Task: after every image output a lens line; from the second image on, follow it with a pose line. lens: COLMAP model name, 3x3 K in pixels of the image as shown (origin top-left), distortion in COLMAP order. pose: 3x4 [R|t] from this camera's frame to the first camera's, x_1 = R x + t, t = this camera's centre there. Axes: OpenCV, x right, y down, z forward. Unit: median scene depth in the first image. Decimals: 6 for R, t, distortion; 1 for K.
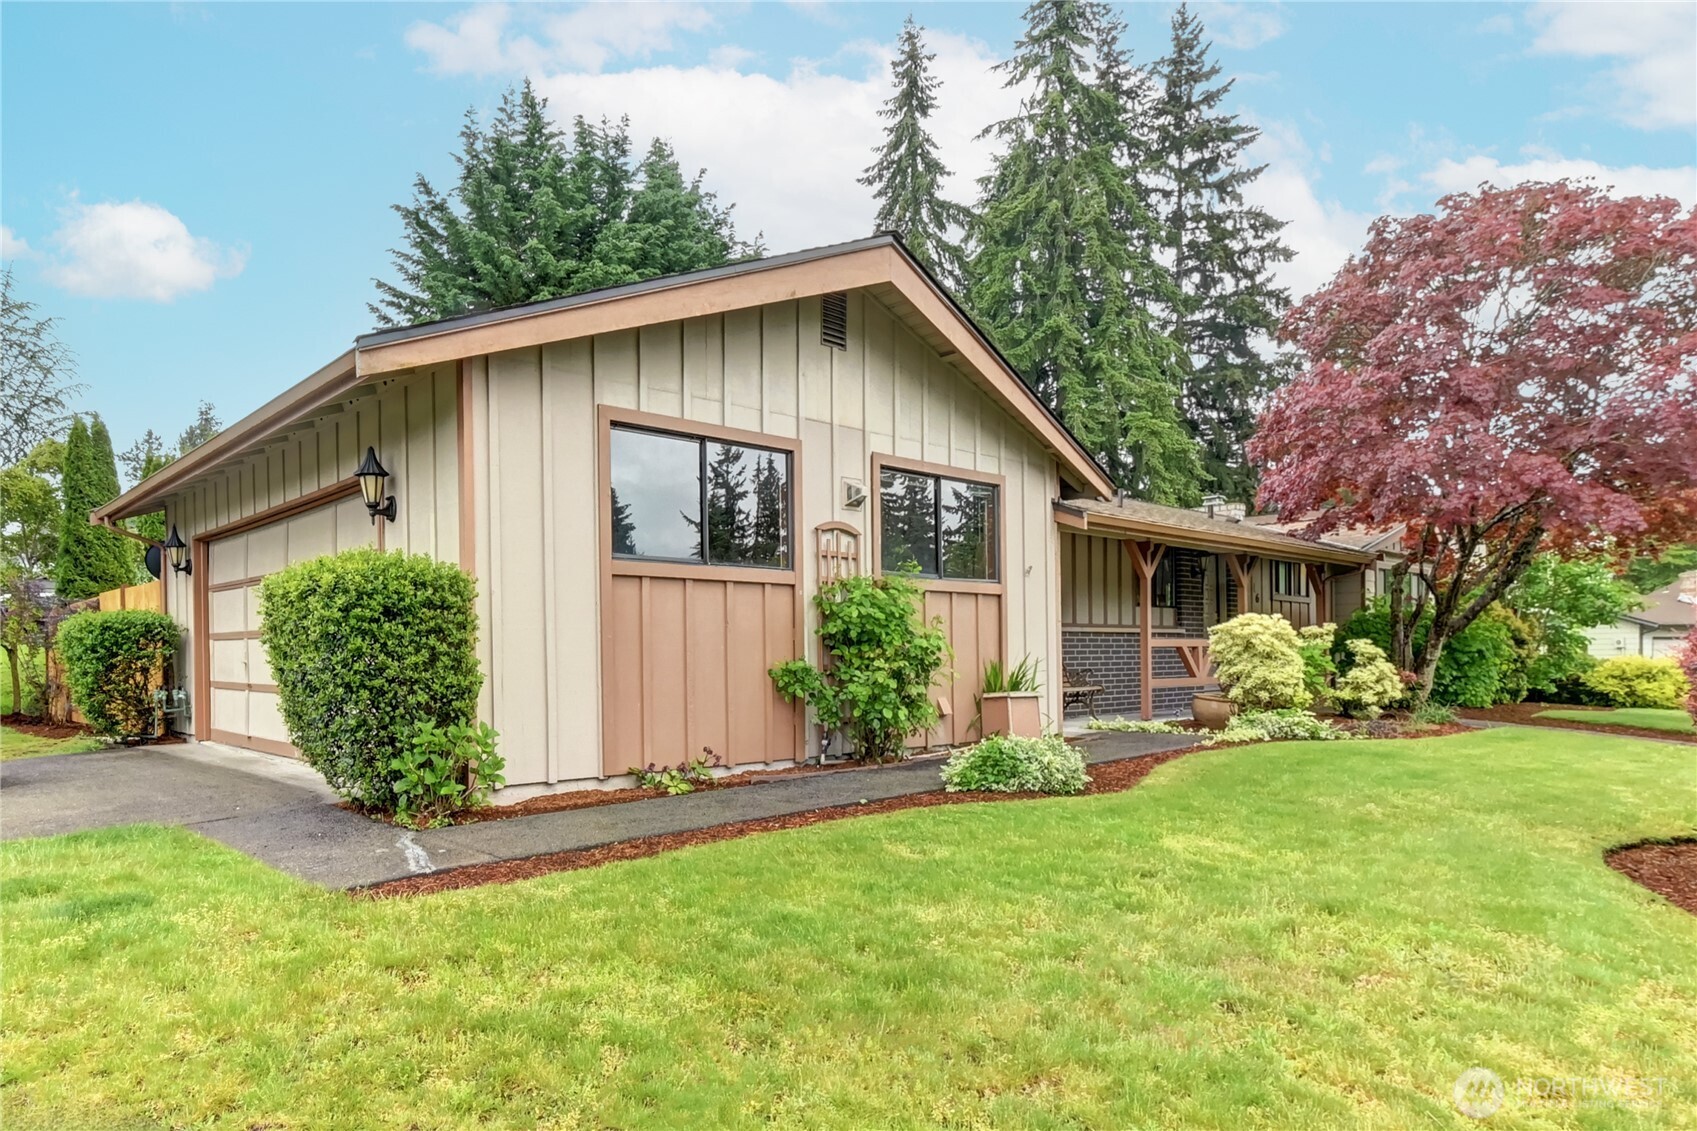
lens RADIAL K [[956.6, 0, 842.2], [0, 956.6, 611.9], [0, 0, 1]] dist [0.003539, 0.000361]
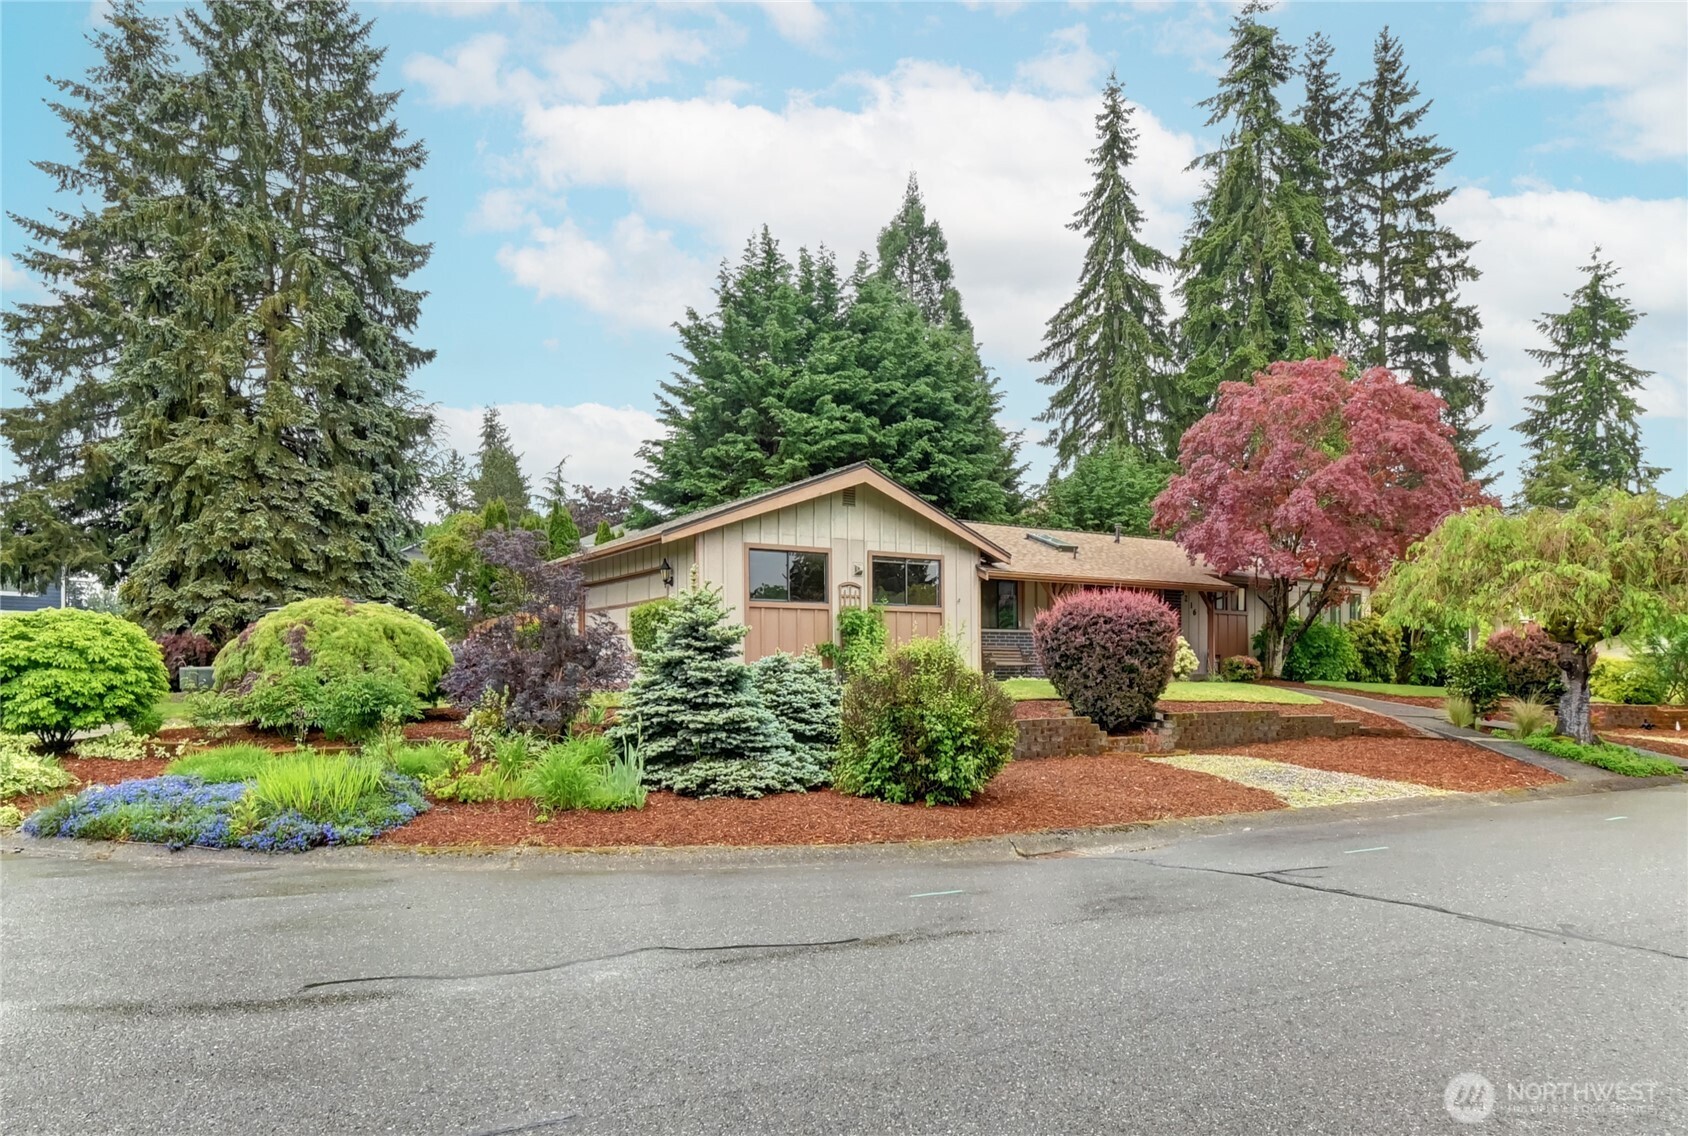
lens RADIAL K [[954.9, 0, 844.0], [0, 954.9, 568.0], [0, 0, 1]] dist [-0.000061, -0.000350]
pose [[0.967326, -0.017812, -0.252911, 0.051672], [0.002610, 0.998176, -0.060316, 0.001045], [0.253524, 0.057685, 0.965608, -0.112565]]
